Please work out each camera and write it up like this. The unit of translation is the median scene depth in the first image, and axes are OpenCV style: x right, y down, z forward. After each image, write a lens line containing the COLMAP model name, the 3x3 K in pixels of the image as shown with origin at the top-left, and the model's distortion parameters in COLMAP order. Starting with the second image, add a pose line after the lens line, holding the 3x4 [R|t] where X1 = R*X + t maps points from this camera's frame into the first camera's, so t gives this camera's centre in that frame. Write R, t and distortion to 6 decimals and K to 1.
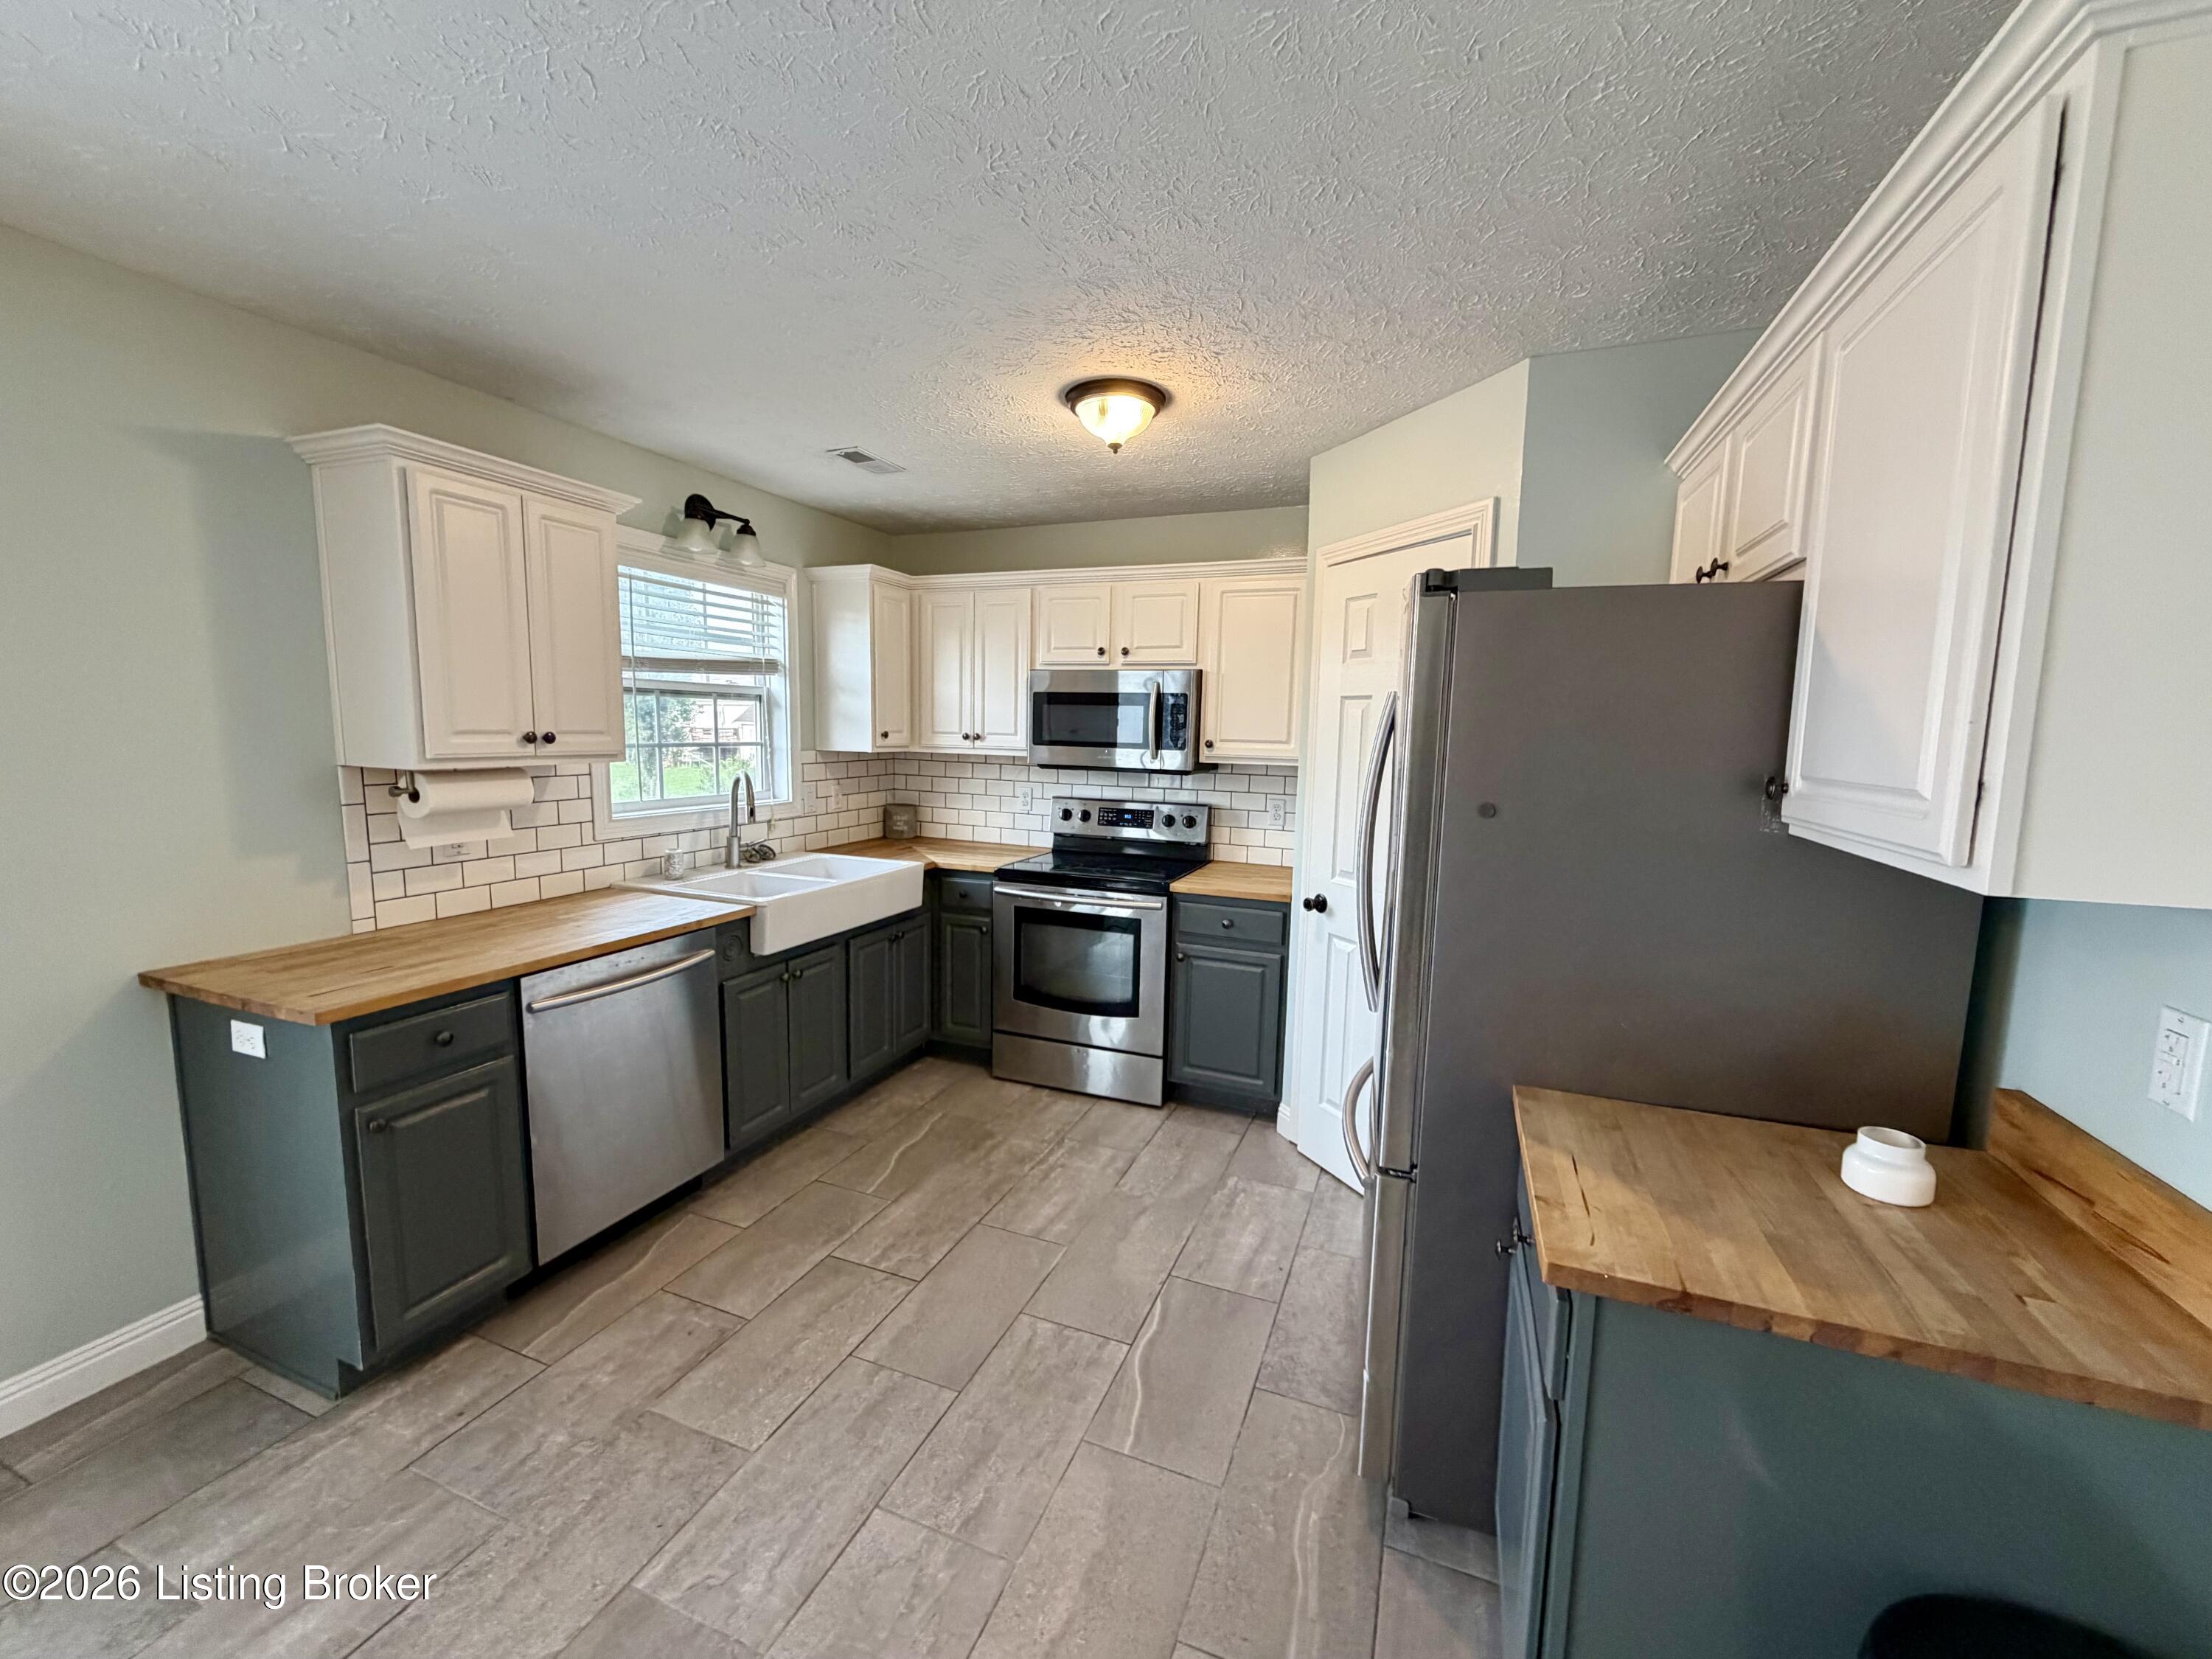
lens RADIAL K [[876.5, 0, 1100.9], [0, 876.5, 830.5], [0, 0, 1]] dist [-0.001344, 0.000031]
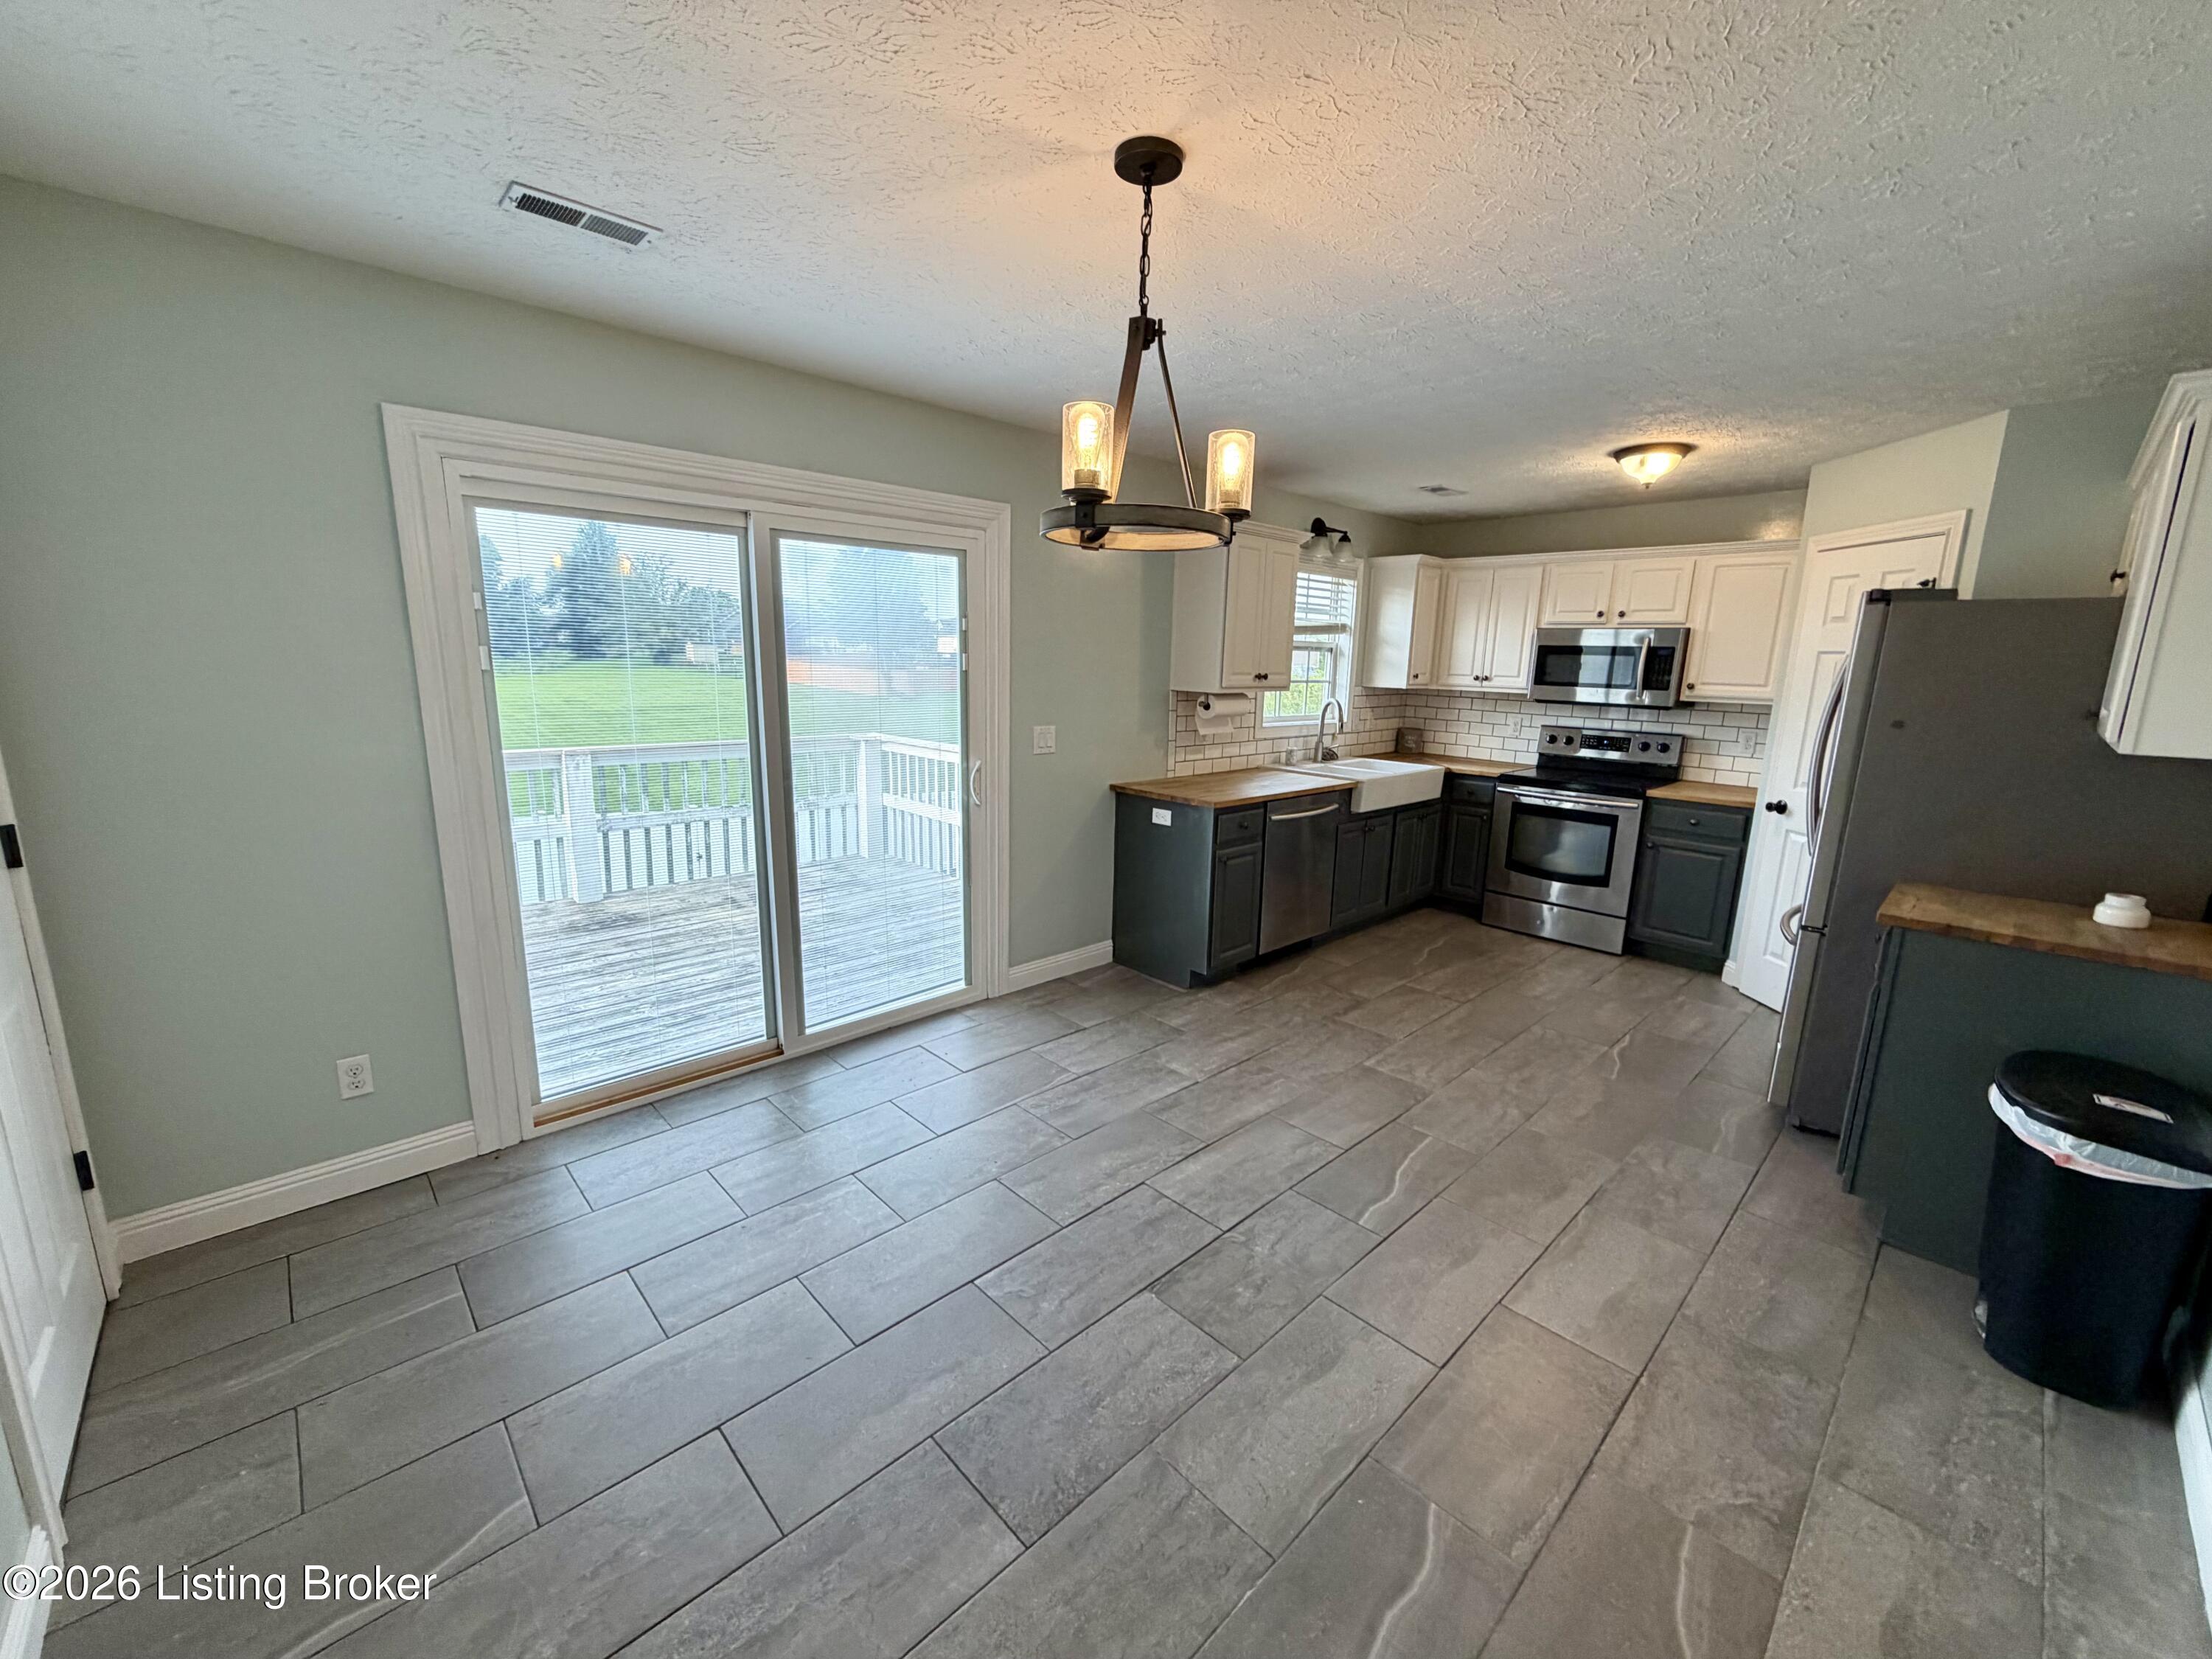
lens RADIAL K [[876.5, 0, 1100.9], [0, 876.5, 830.5], [0, 0, 1]] dist [-0.001344, 0.000031]
pose [[0.908206, 0.082646, -0.410282, -0.125133], [-0.054480, 0.995313, 0.079895, 0.060100], [0.414962, -0.050209, 0.908452, -0.573066]]
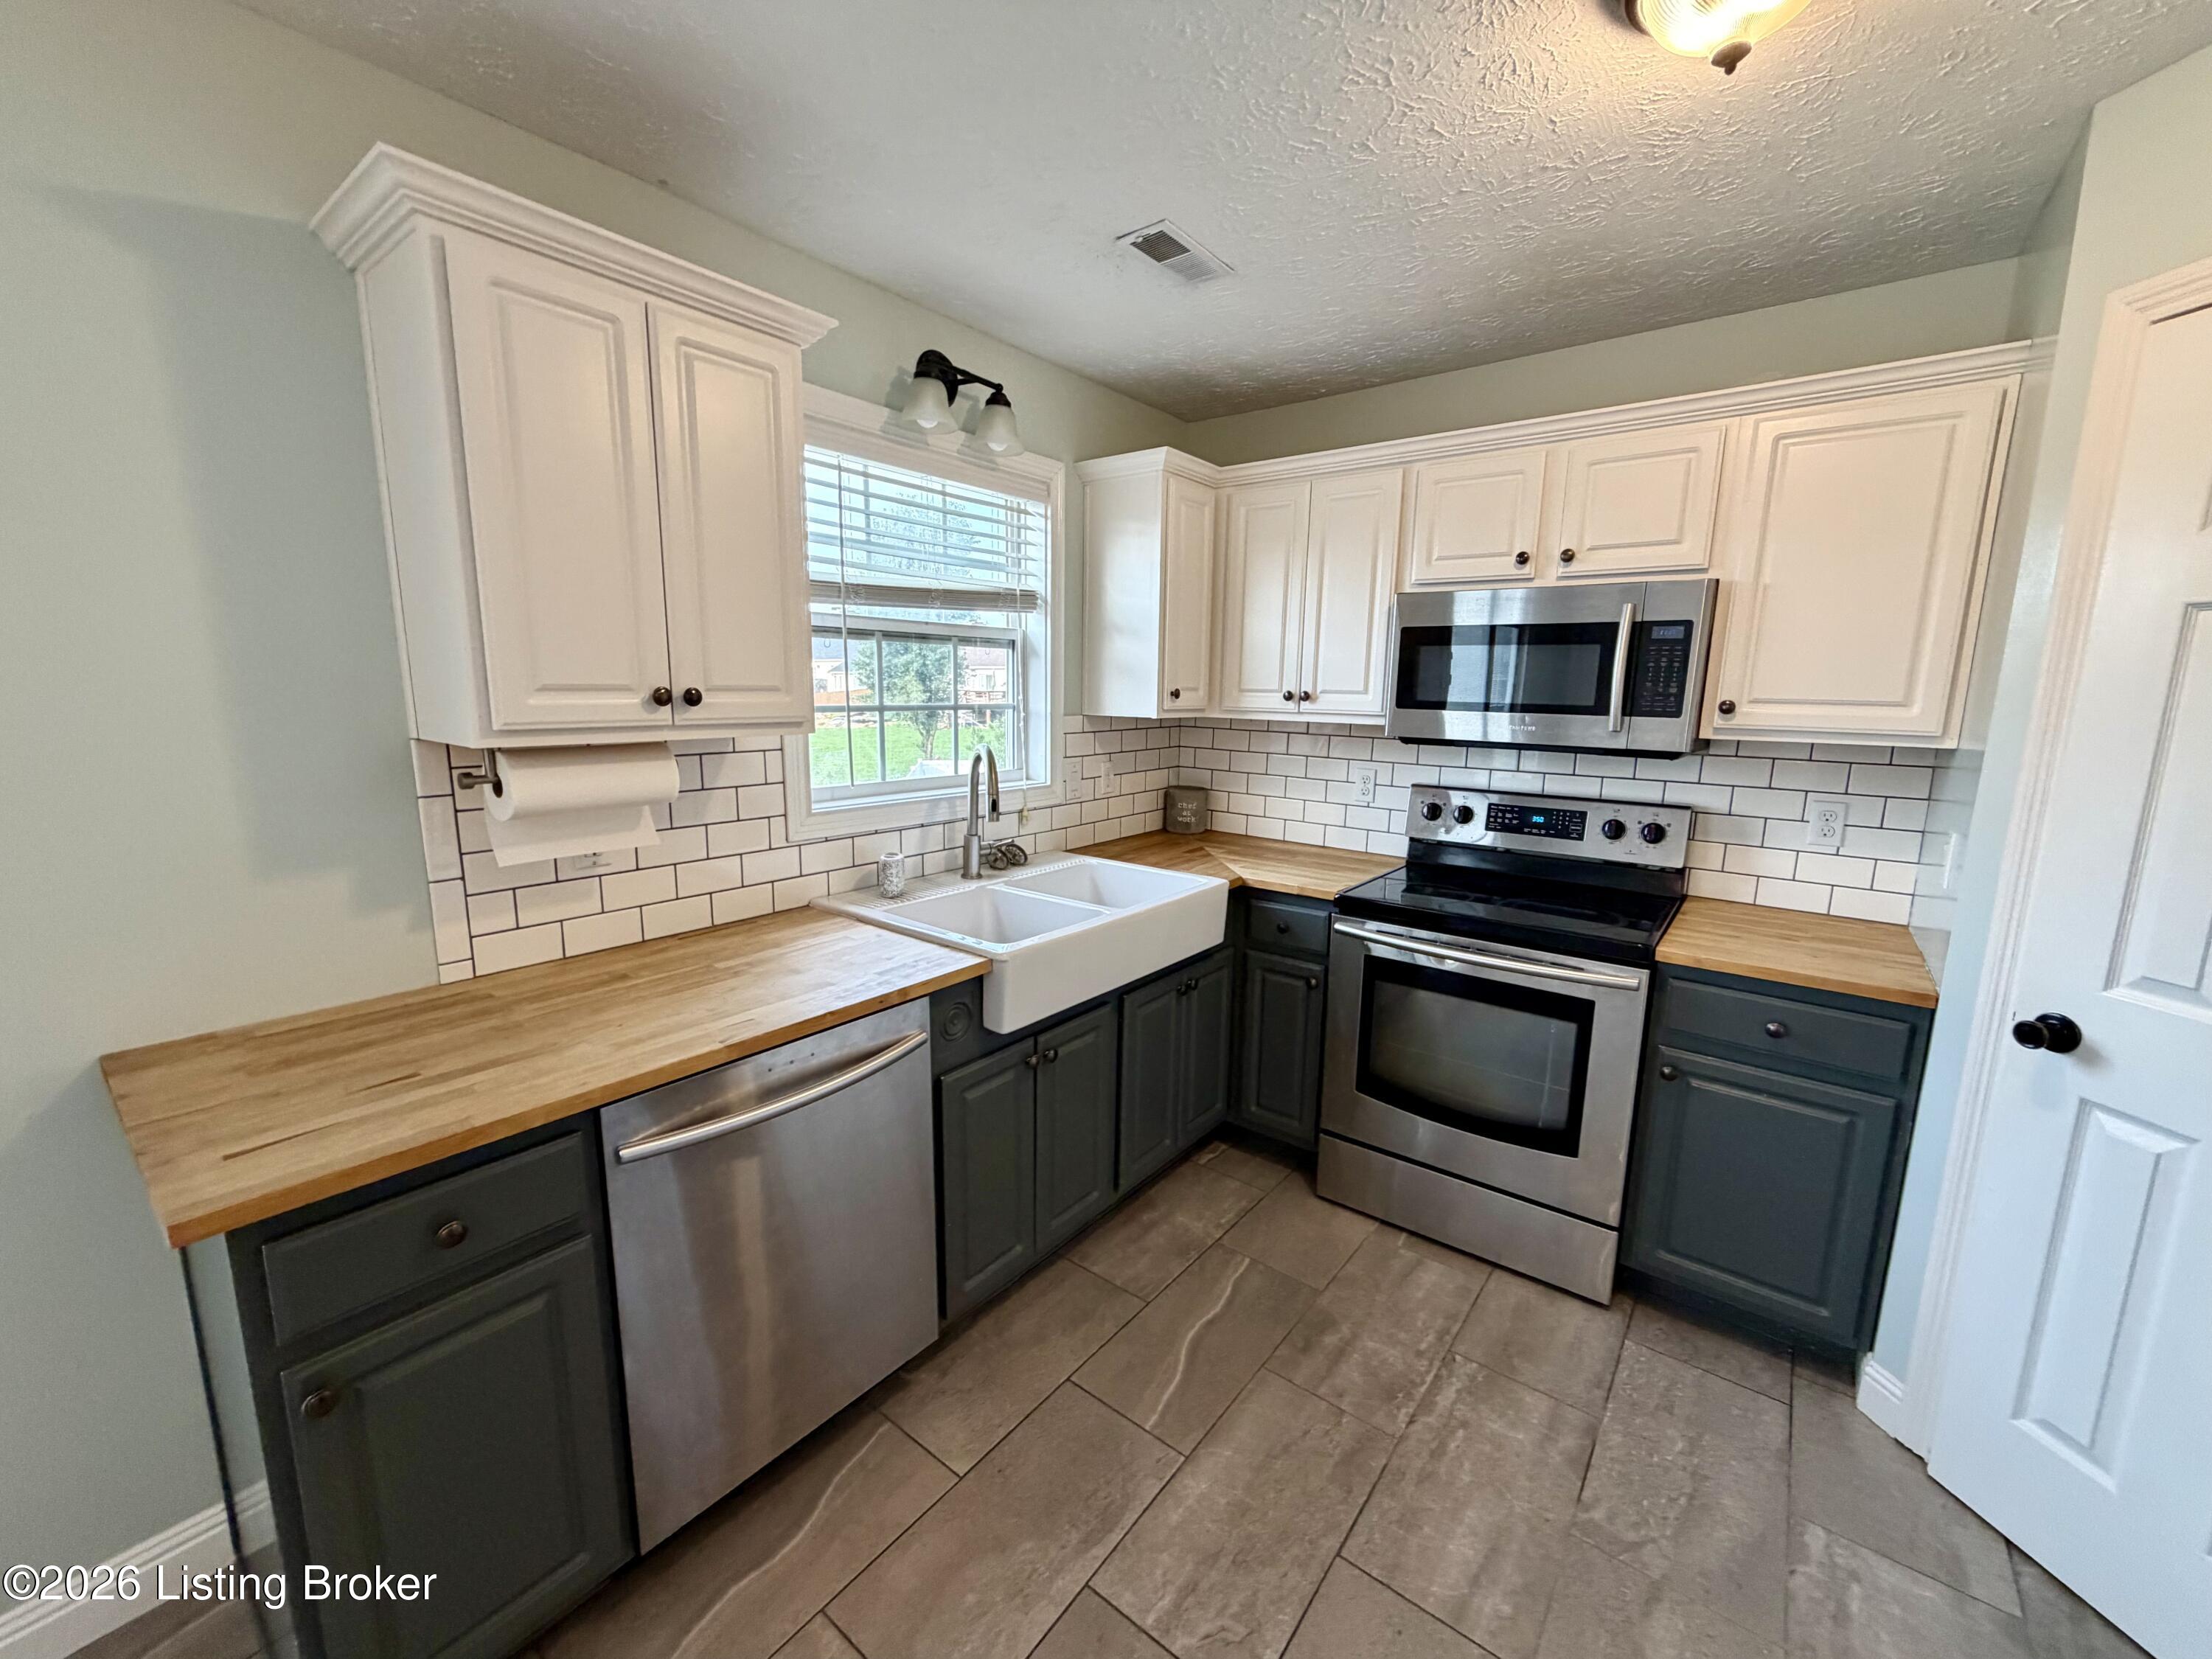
lens RADIAL K [[876.5, 0, 1100.9], [0, 876.5, 830.5], [0, 0, 1]] dist [-0.001344, 0.000031]
pose [[0.959509, 0.040041, -0.278819, -0.116483], [-0.028209, 0.998528, 0.046322, -0.033681], [0.280263, -0.036581, 0.959226, 0.337969]]
